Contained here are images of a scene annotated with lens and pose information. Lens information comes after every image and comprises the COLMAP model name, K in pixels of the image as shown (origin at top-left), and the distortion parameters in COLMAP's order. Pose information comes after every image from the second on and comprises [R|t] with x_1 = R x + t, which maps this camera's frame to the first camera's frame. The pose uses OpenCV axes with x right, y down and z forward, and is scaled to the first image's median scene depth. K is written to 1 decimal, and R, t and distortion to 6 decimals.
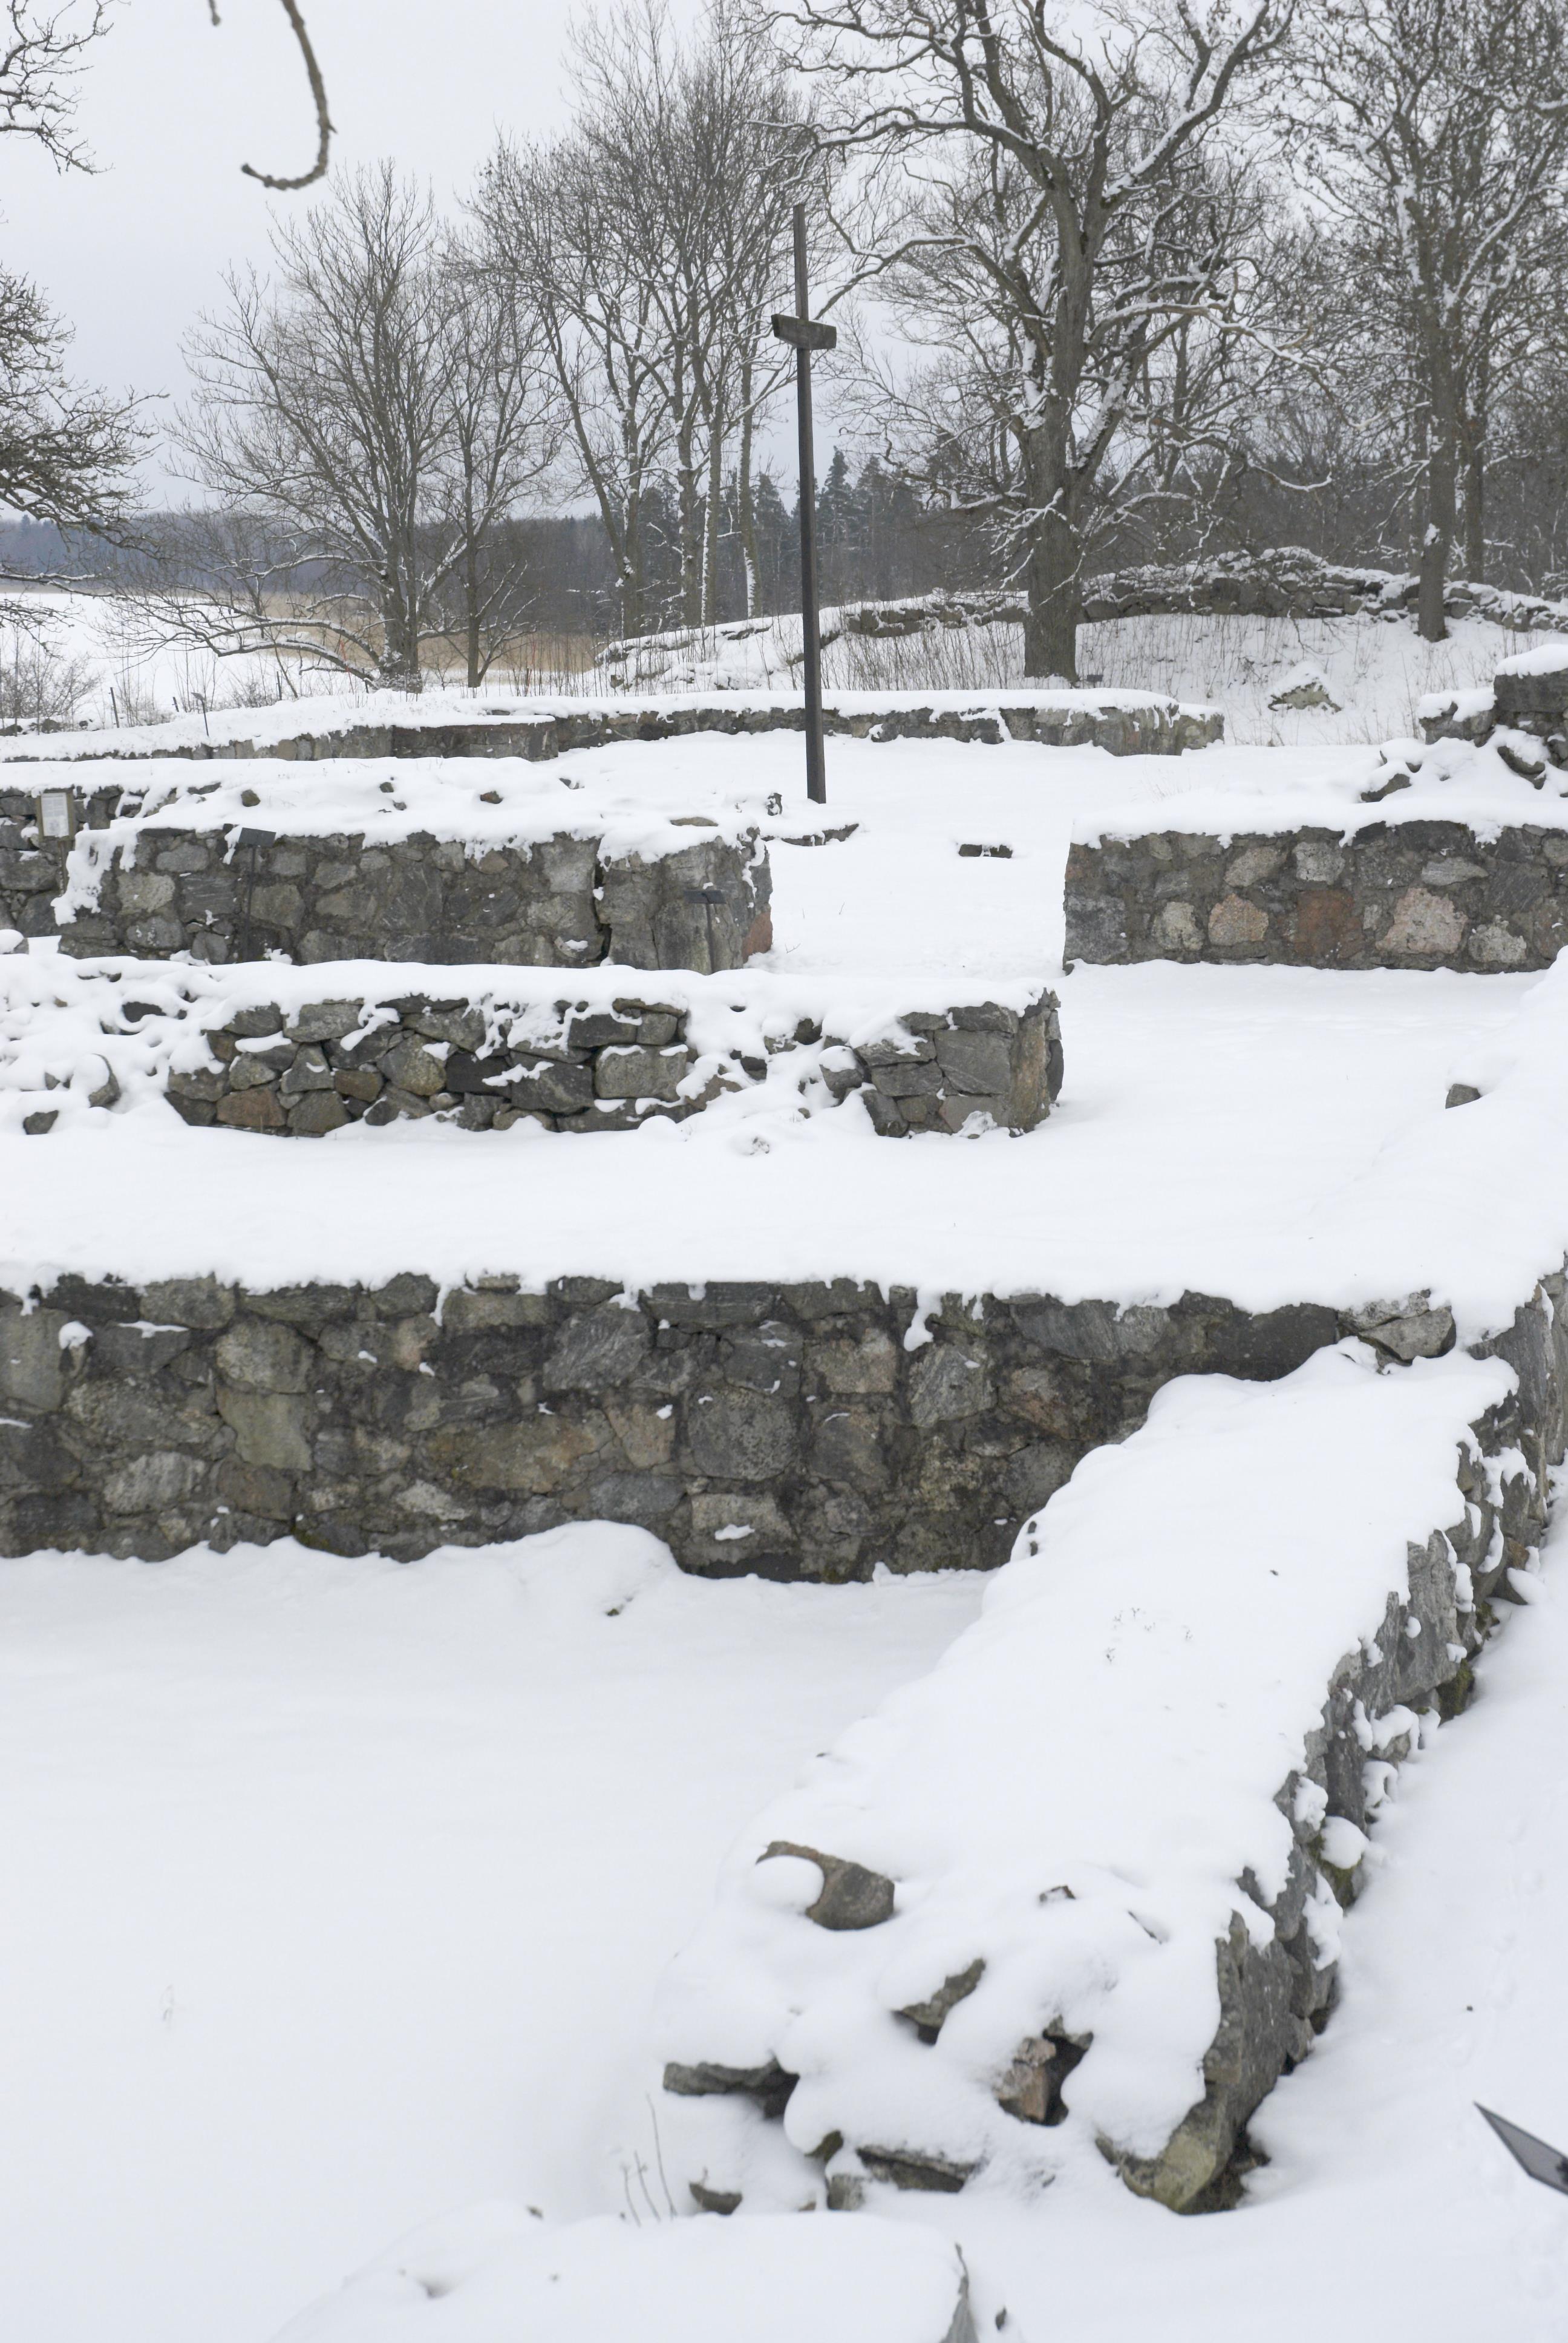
lens RADIAL K [[3930.9, 0, 784.0], [0, 3930.9, 1171.5], [0, 0, 1]] dist [0.091384, 0.116253]
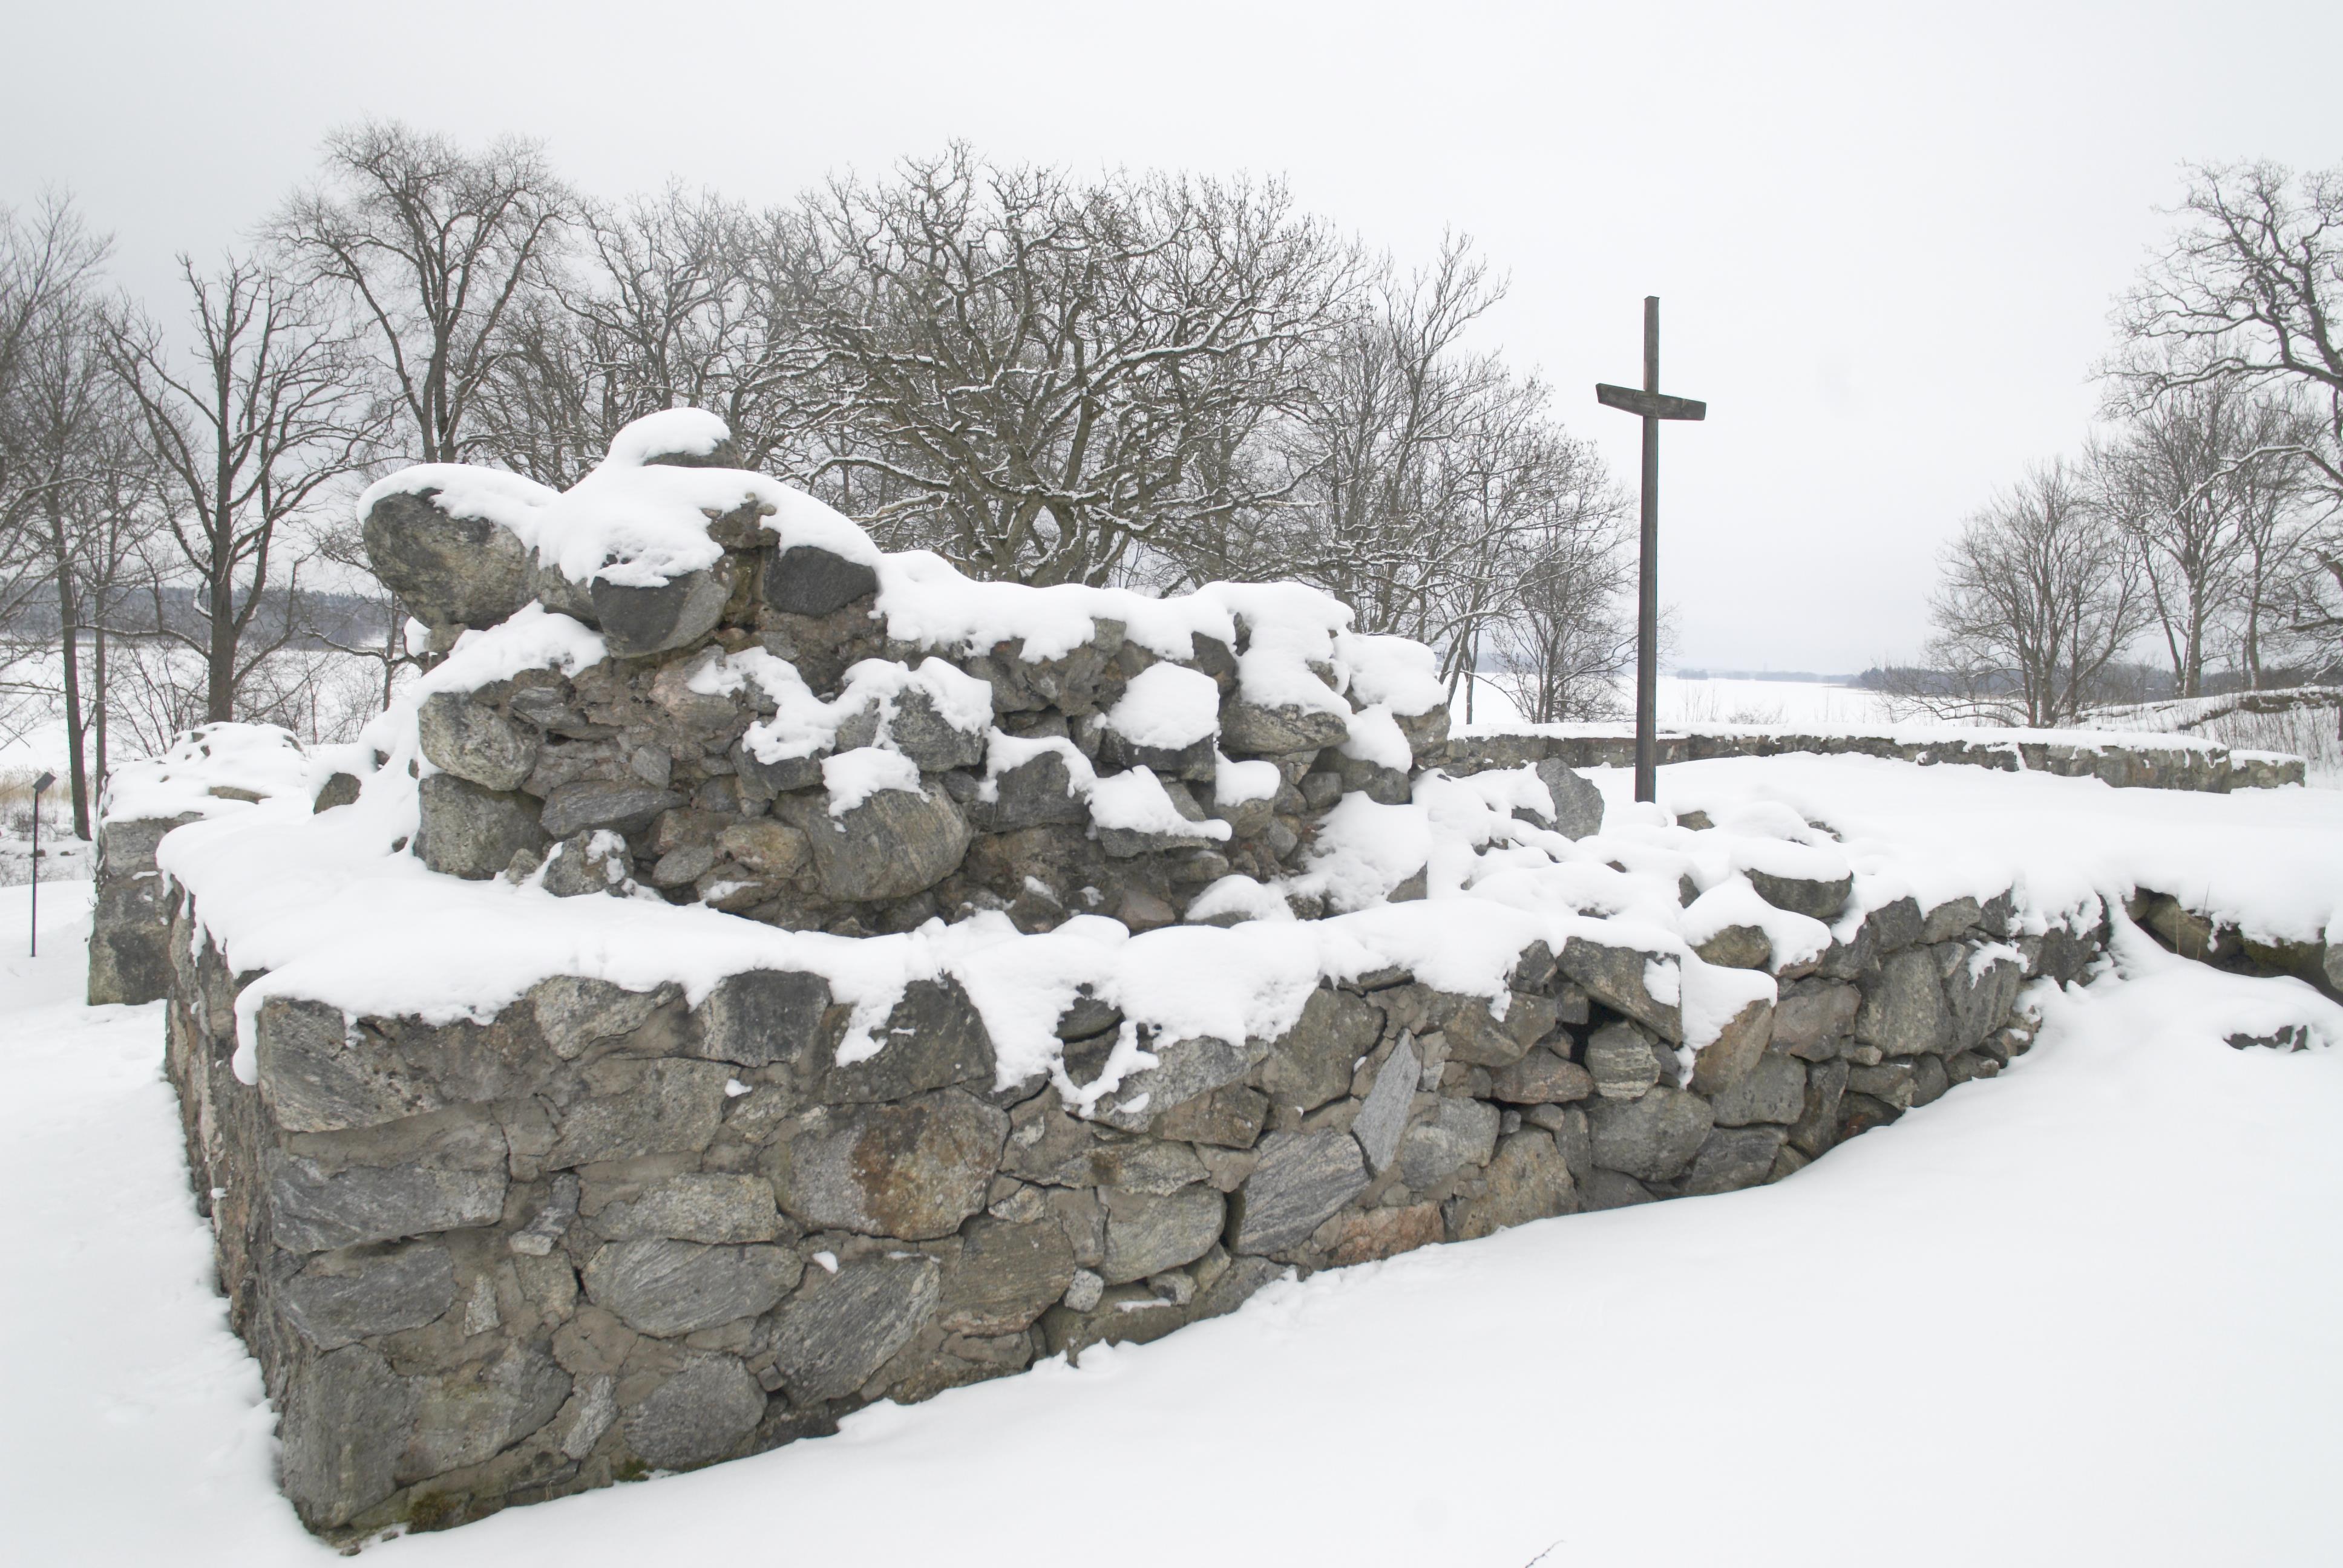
lens RADIAL K [[1724.6, 0, 1165.3], [0, 1724.6, 796.7], [0, 0, 1]] dist [-0.055821, 0.008849]
pose [[0.790055, 0.061417, -0.609952, 0.350935], [-0.112755, 0.992552, -0.046107, -0.099033], [0.602578, 0.105203, 0.791096, 0.896110]]
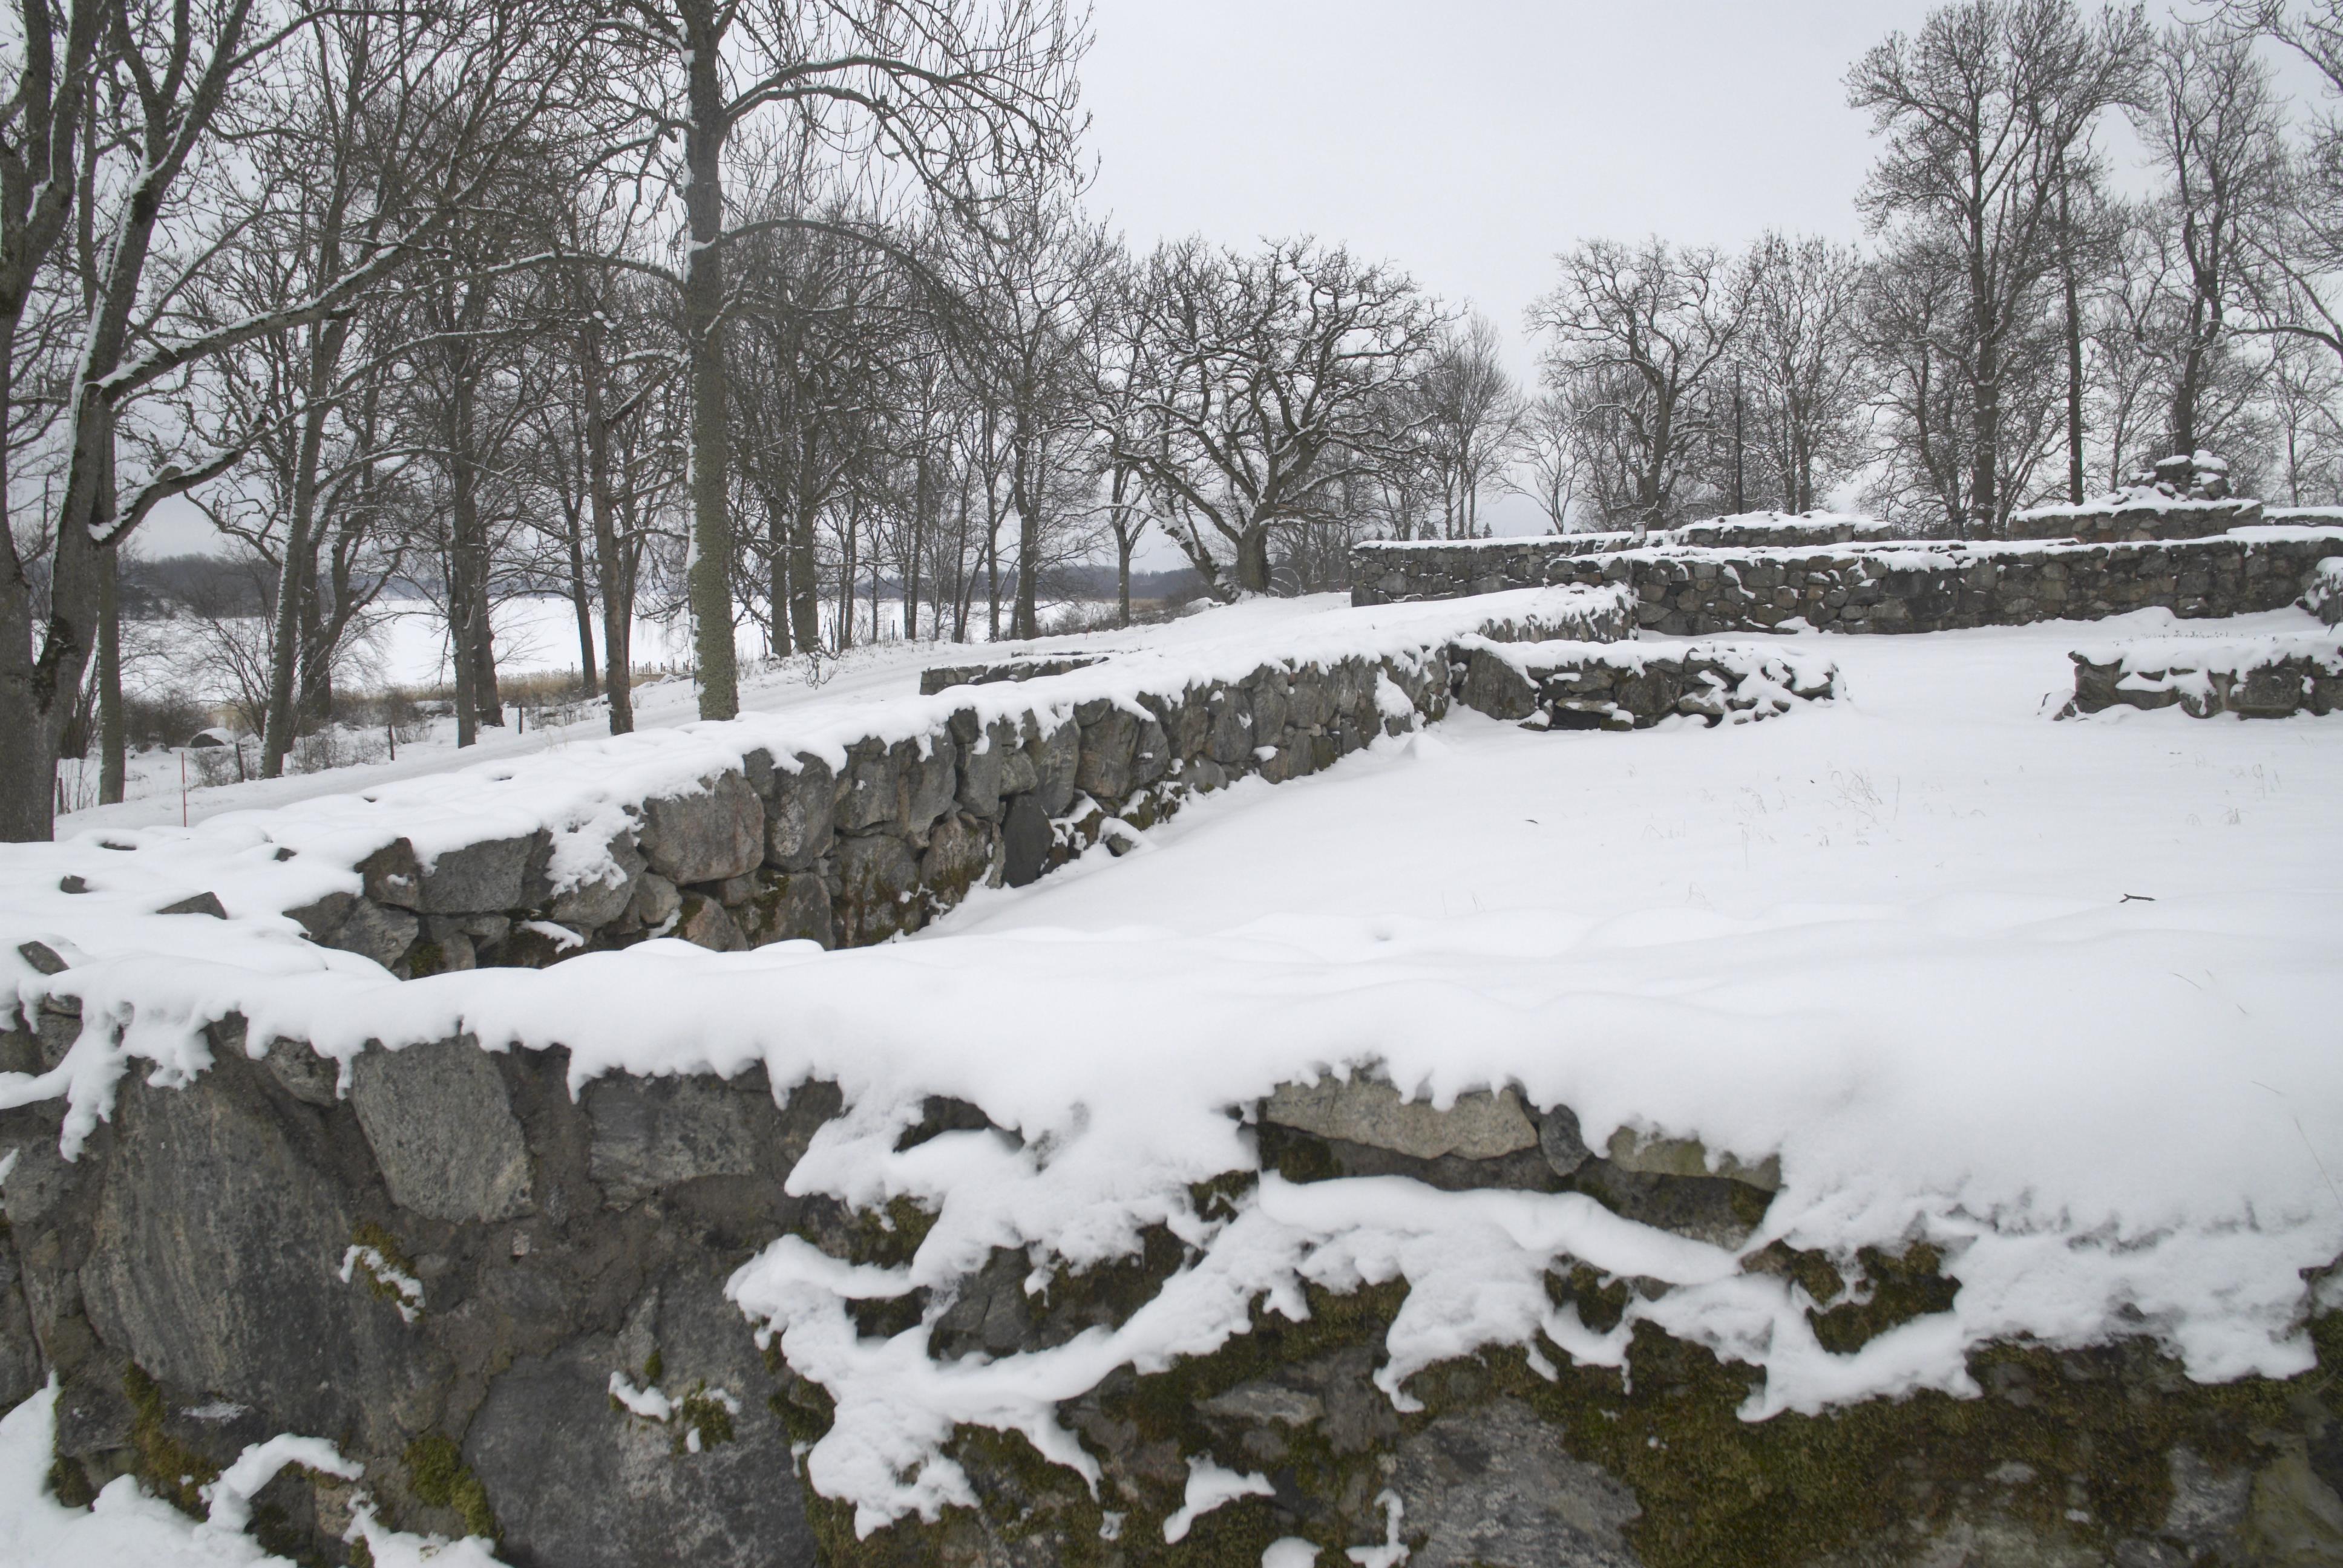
lens RADIAL K [[1724.6, 0, 1165.3], [0, 1724.6, 796.7], [0, 0, 1]] dist [-0.055821, 0.008849]
pose [[0.995224, -0.004930, -0.097491, -0.492637], [0.001791, 0.999478, -0.032260, 0.188079], [0.097599, 0.031932, 0.994713, -0.449015]]
